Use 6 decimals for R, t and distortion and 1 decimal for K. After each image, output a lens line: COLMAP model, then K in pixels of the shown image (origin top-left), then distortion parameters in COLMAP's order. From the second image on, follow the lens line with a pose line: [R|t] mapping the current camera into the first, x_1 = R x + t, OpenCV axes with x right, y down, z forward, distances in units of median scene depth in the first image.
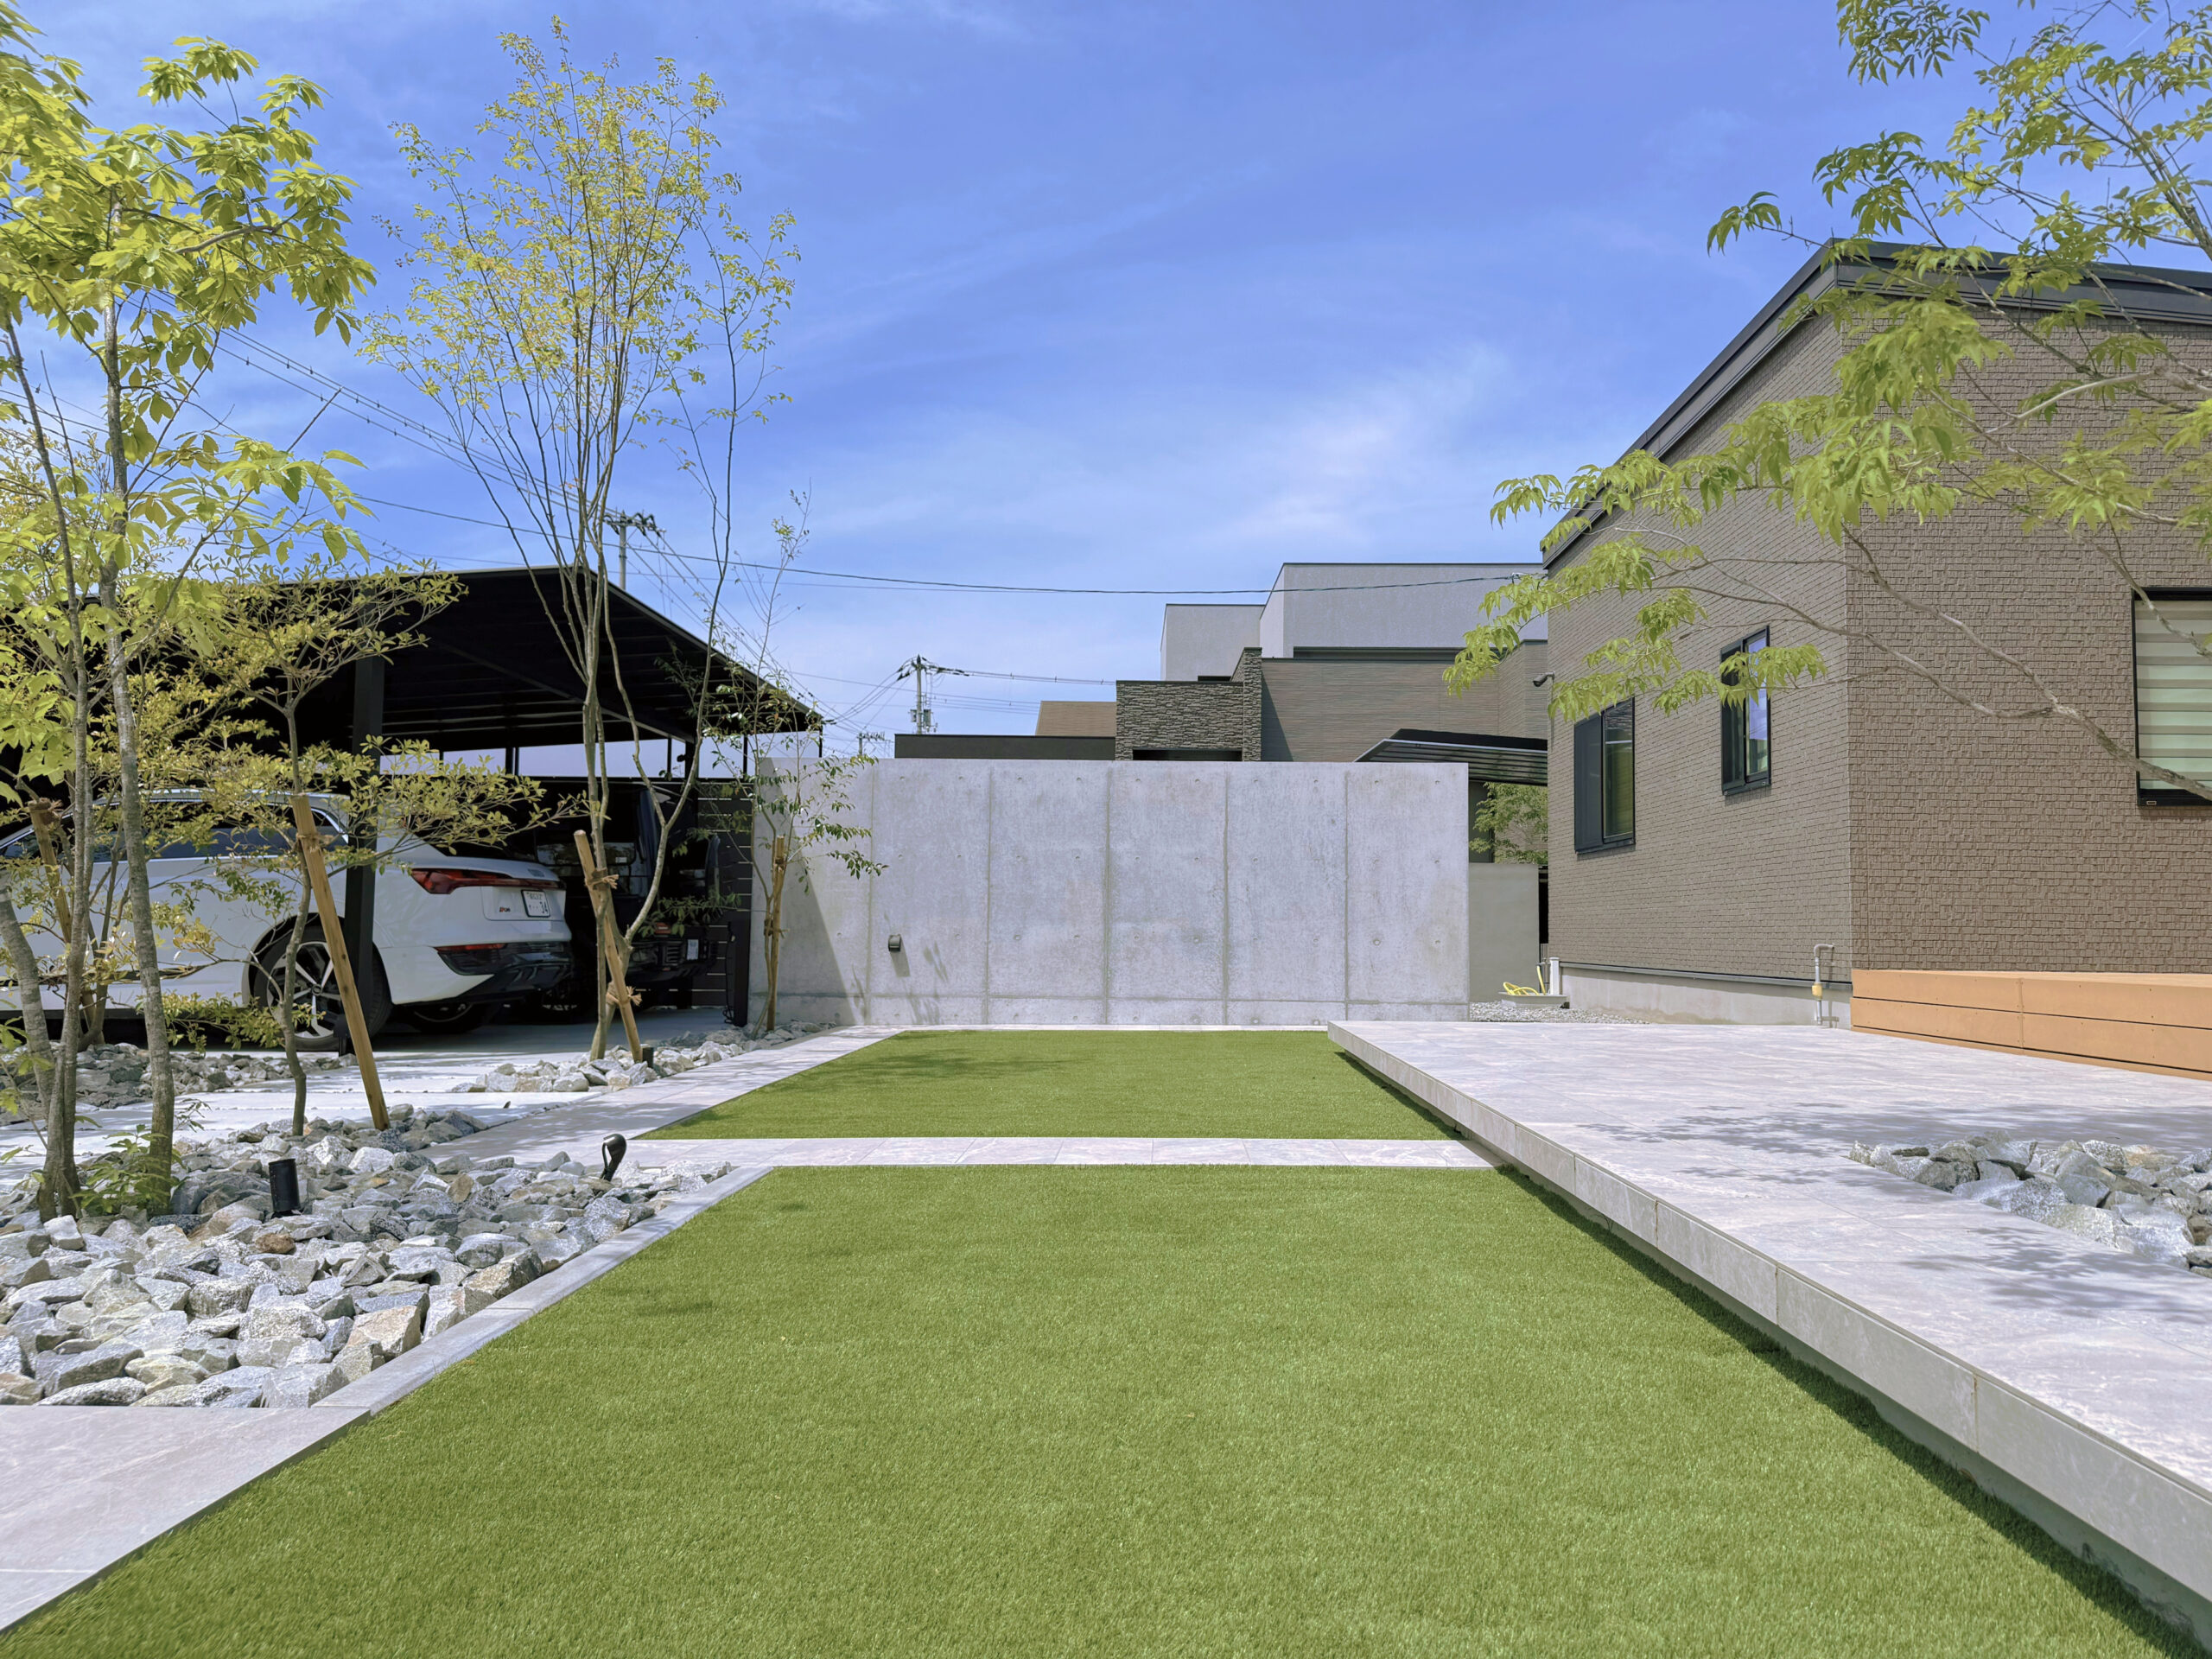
lens RADIAL K [[1566.4, 0, 1102.2], [0, 1566.4, 834.8], [0, 0, 1]] dist [0.045799, -0.077723]
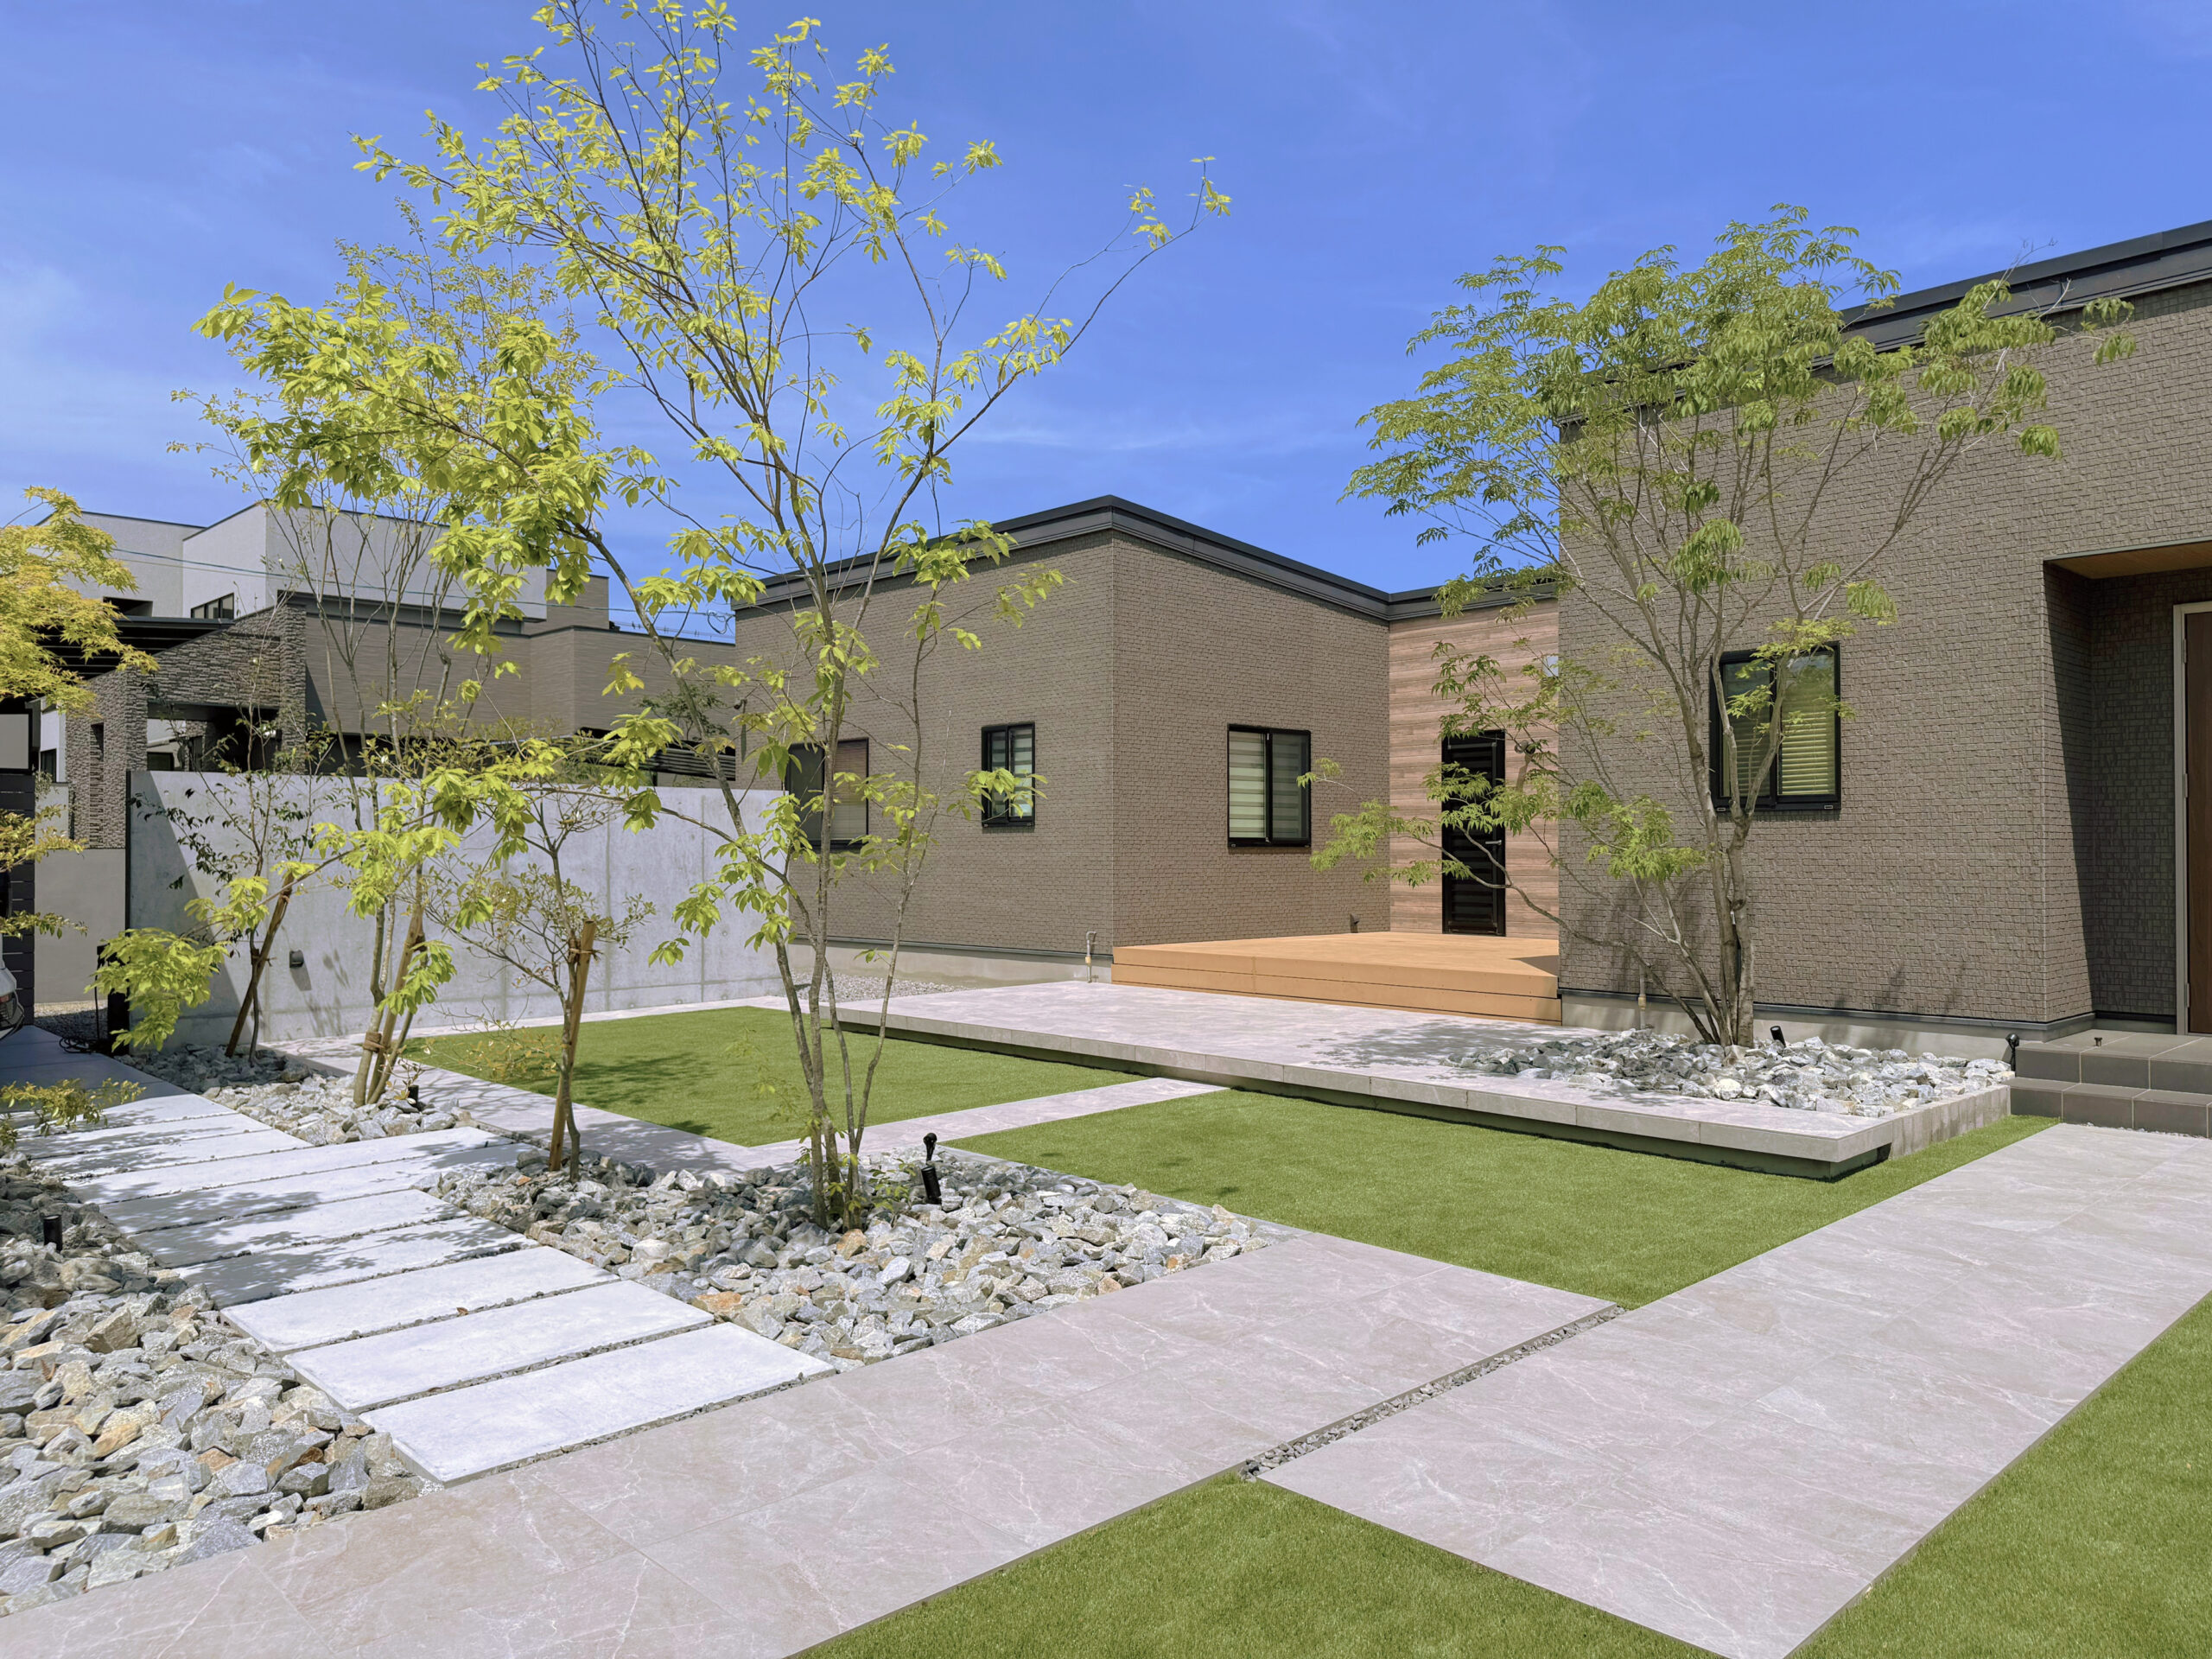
lens RADIAL K [[1566.4, 0, 1112.4], [0, 1566.4, 835.2], [0, 0, 1]] dist [0.045799, -0.077723]
pose [[0.670106, -0.004513, 0.742252, -0.550951], [-0.035502, 0.998642, 0.038124, -0.069861], [-0.741416, -0.051898, 0.669035, -0.069102]]
